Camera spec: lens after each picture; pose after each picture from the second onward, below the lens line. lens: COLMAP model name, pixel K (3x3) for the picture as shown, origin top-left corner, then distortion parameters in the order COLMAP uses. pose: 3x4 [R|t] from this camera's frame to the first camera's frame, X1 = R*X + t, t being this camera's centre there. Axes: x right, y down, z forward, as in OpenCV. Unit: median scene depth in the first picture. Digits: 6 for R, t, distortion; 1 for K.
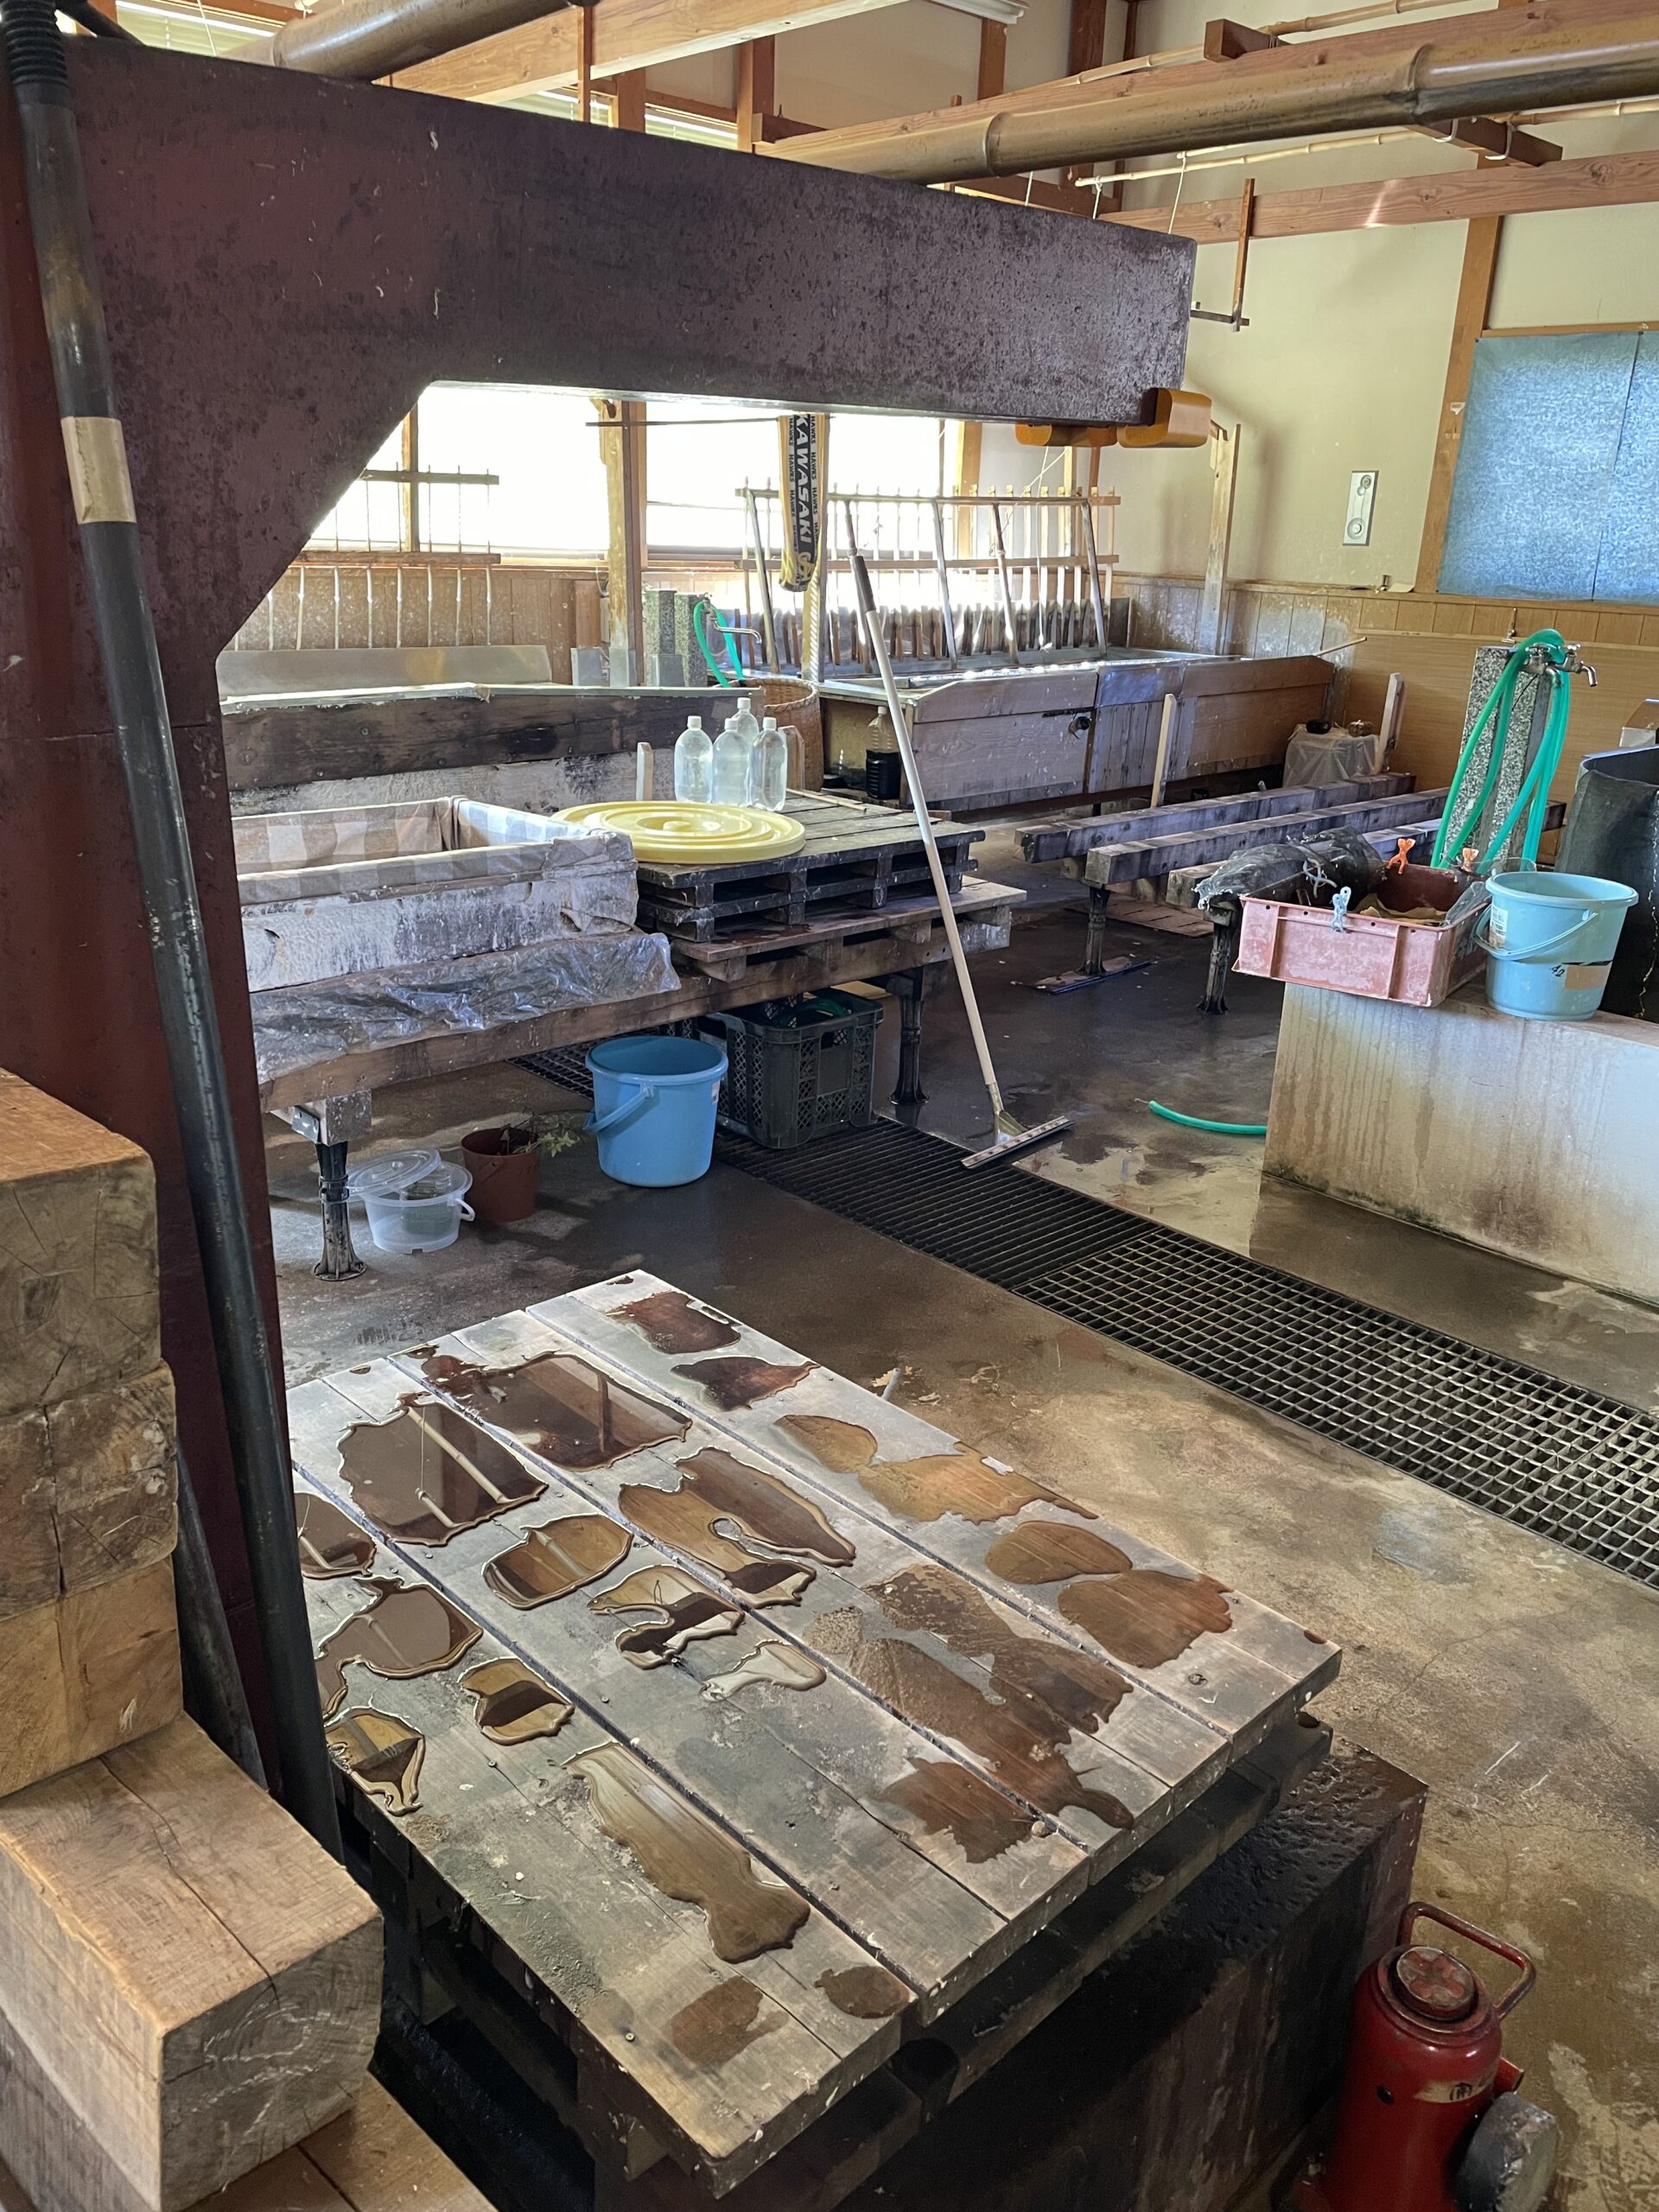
lens RADIAL K [[1749.3, 0, 829.5], [0, 1749.3, 1106.0], [0, 0, 1]] dist [0.011708, 0.007126]
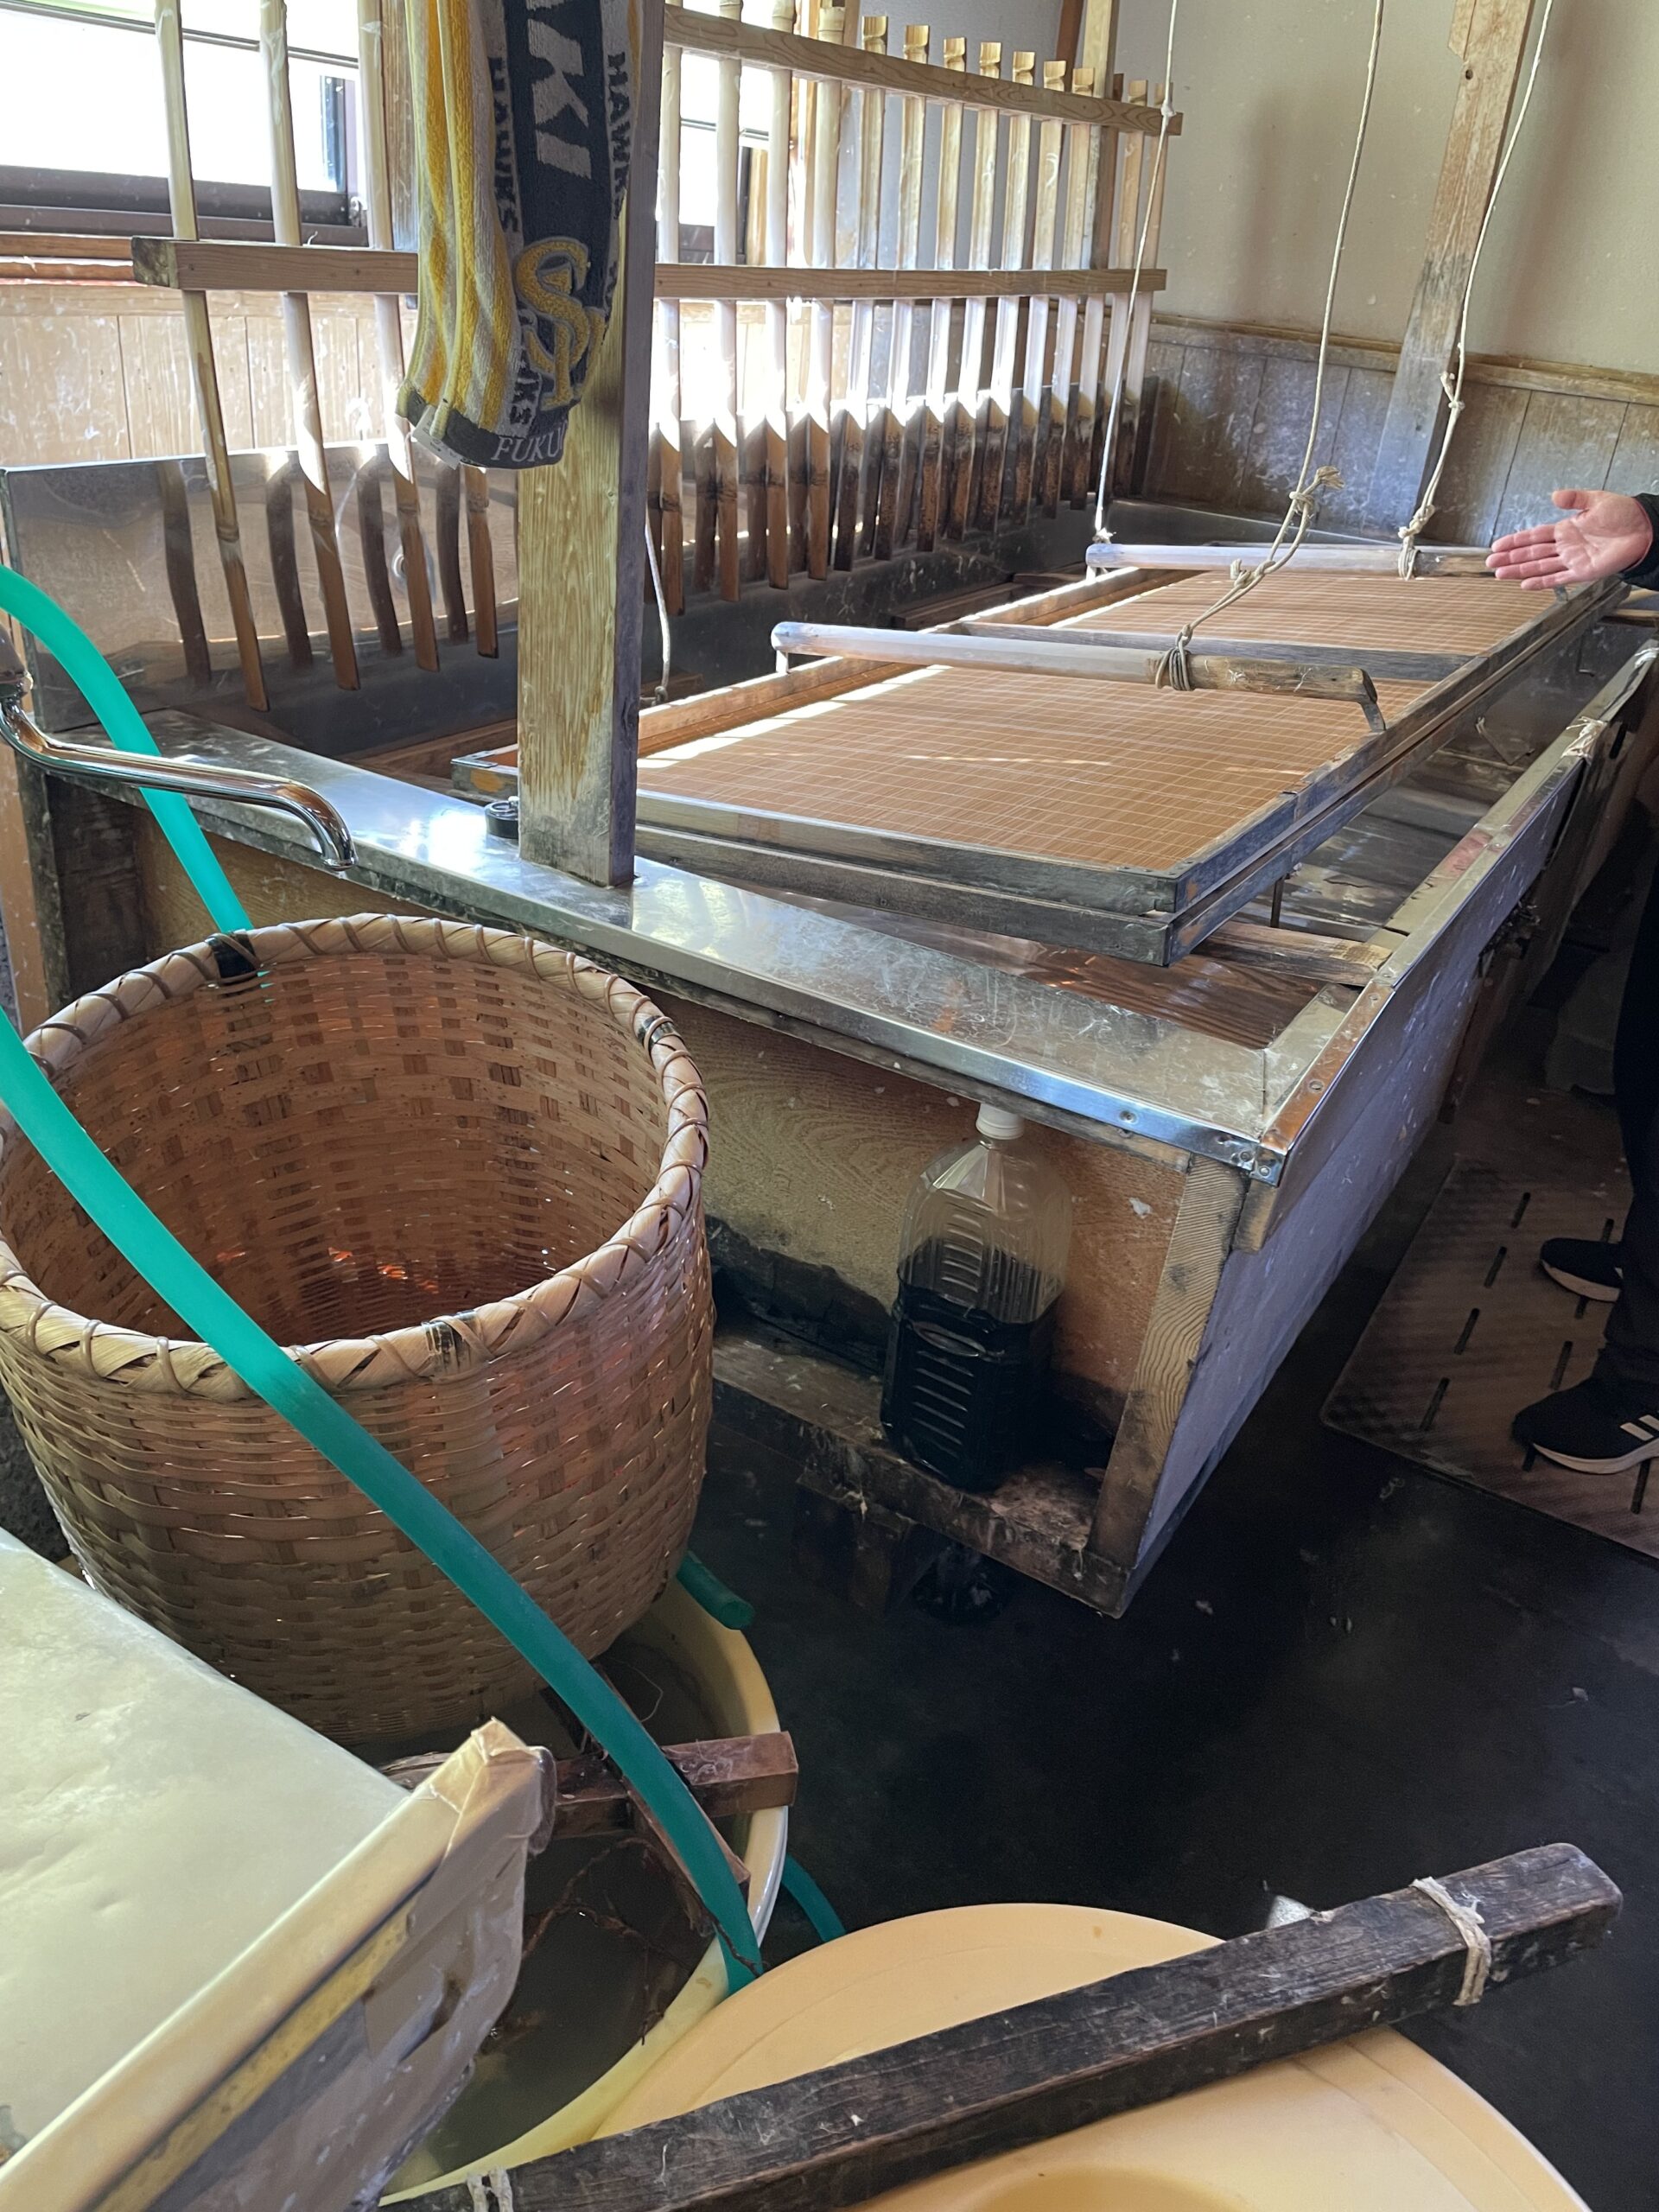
lens RADIAL K [[1749.3, 0, 829.5], [0, 1749.3, 1106.0], [0, 0, 1]] dist [0.011708, 0.007126]
pose [[0.963665, -0.064154, 0.259297, -0.029999], [0.020960, 0.985898, 0.166028, -0.197556], [-0.266291, -0.154561, 0.951420, 0.618900]]
